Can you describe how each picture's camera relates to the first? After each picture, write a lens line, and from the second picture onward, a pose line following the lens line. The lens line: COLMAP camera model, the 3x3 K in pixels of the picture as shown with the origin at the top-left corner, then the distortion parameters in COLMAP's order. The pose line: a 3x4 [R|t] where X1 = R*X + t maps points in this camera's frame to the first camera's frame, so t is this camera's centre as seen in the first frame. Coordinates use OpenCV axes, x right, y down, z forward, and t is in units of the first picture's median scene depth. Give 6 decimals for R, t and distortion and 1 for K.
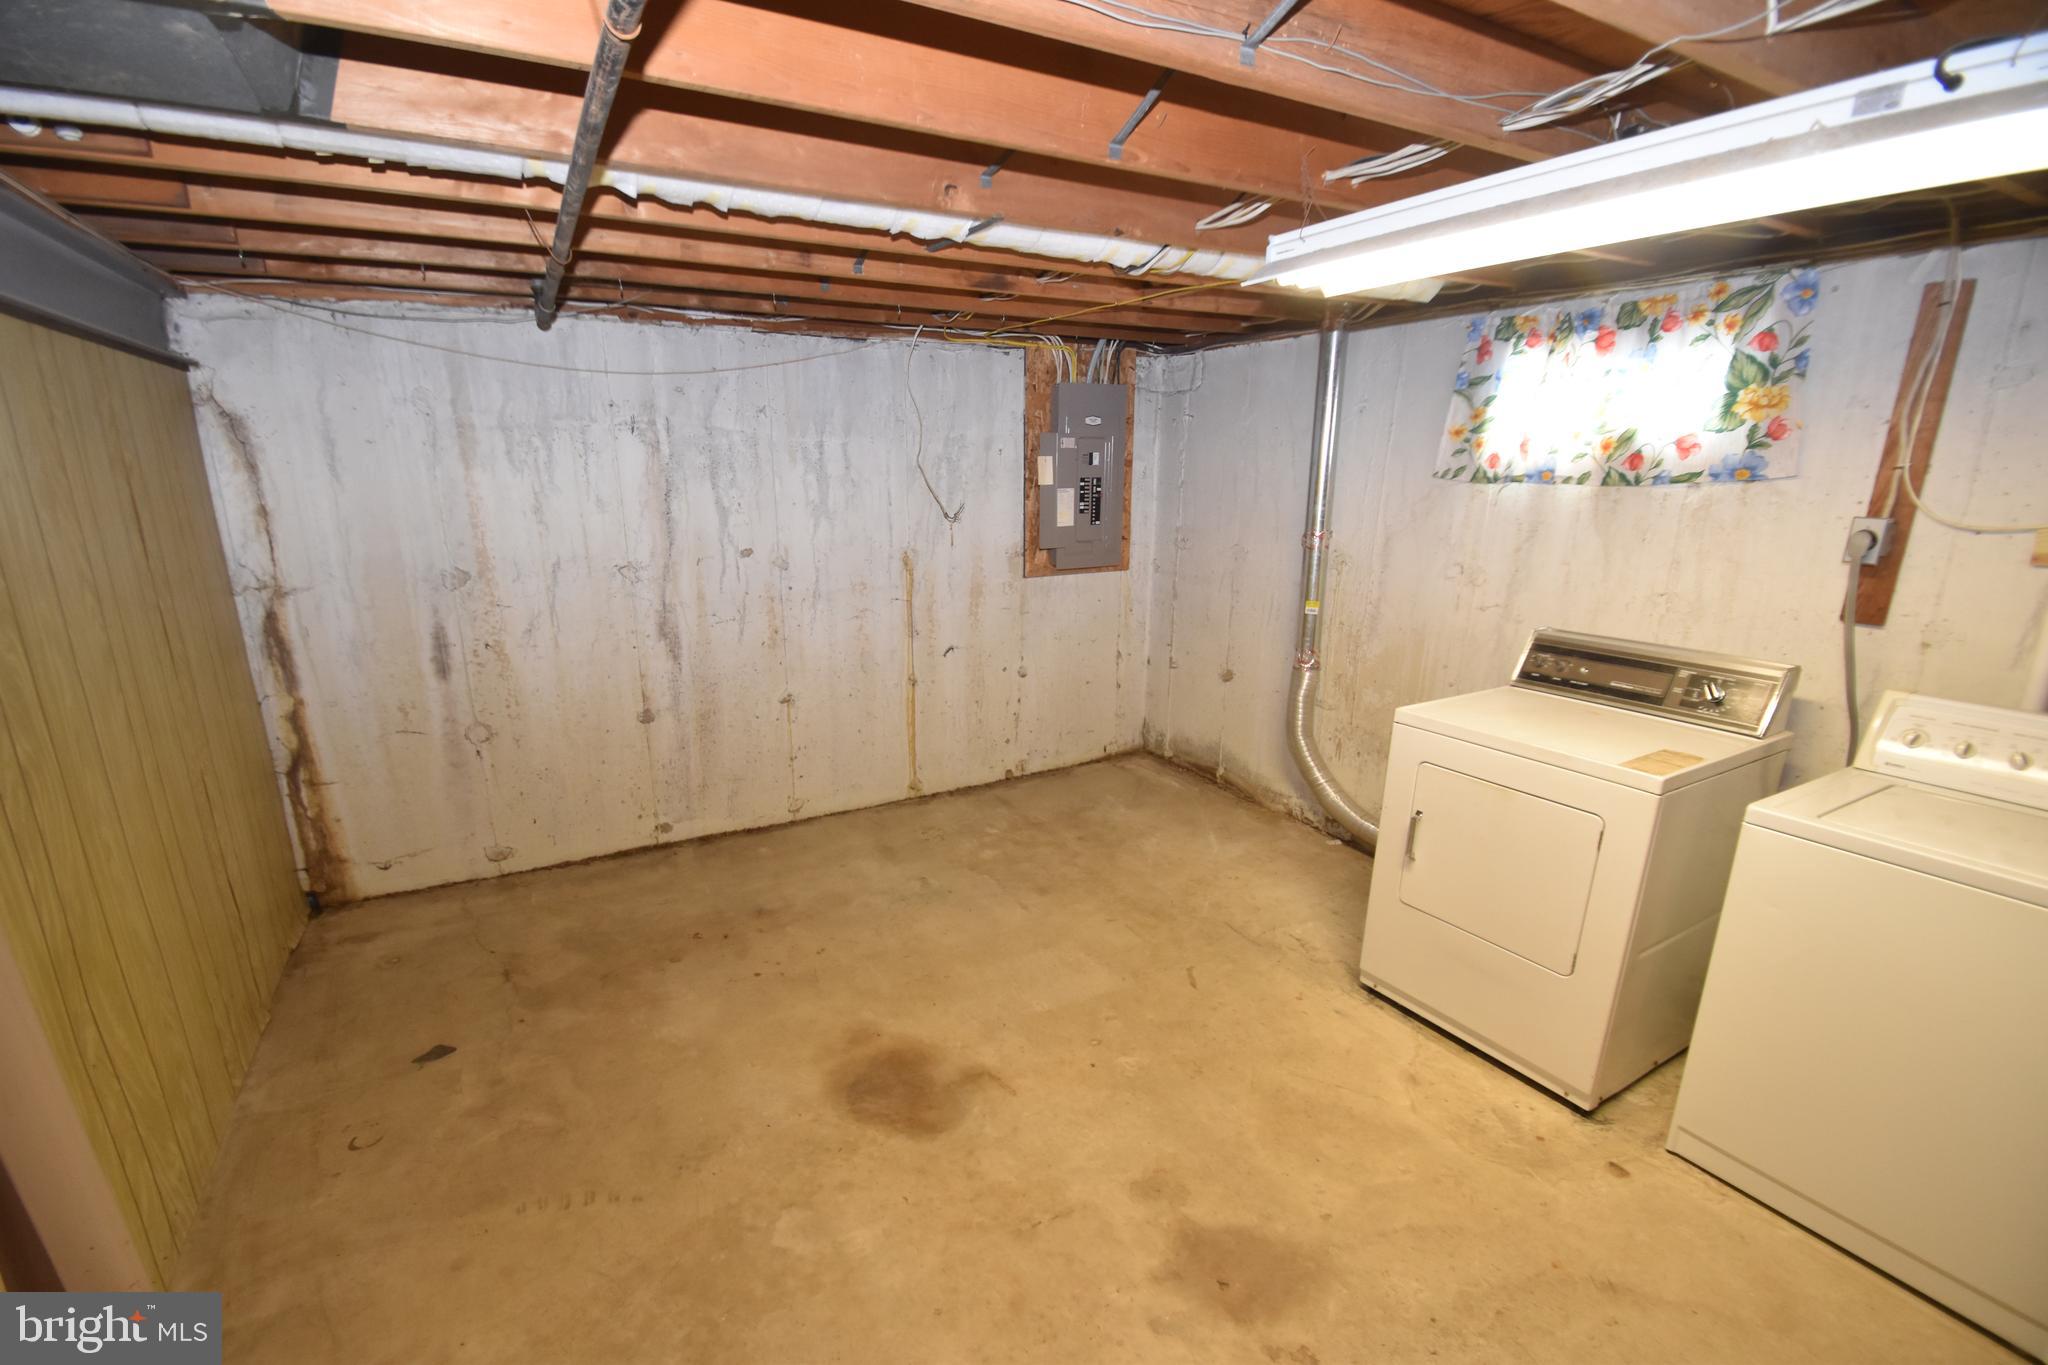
lens RADIAL K [[900.2, 0, 982.4], [0, 900.2, 722.1], [0, 0, 1]] dist [0.019754, -0.017418]
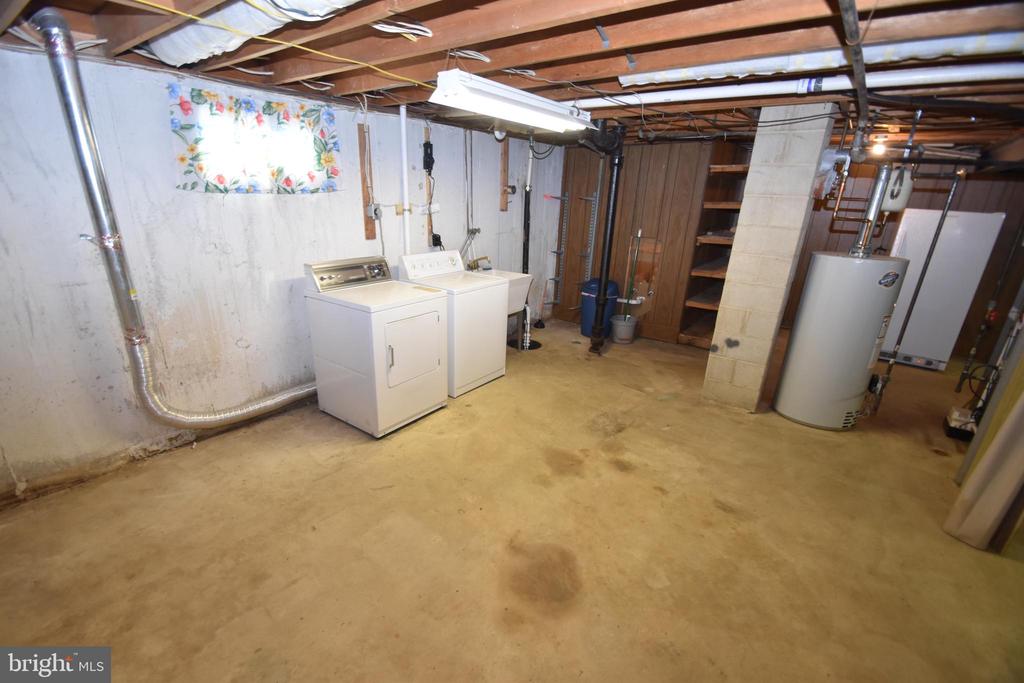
lens RADIAL K [[450.1, 0, 491.2], [0, 450.1, 361.3], [0, 0, 1]] dist [0.019754, -0.017418]
pose [[-0.391372, -0.332123, 0.858209, -0.544298], [0.230400, 0.867531, 0.440801, -0.279194], [-0.890923, 0.370248, -0.263007, 1.003249]]
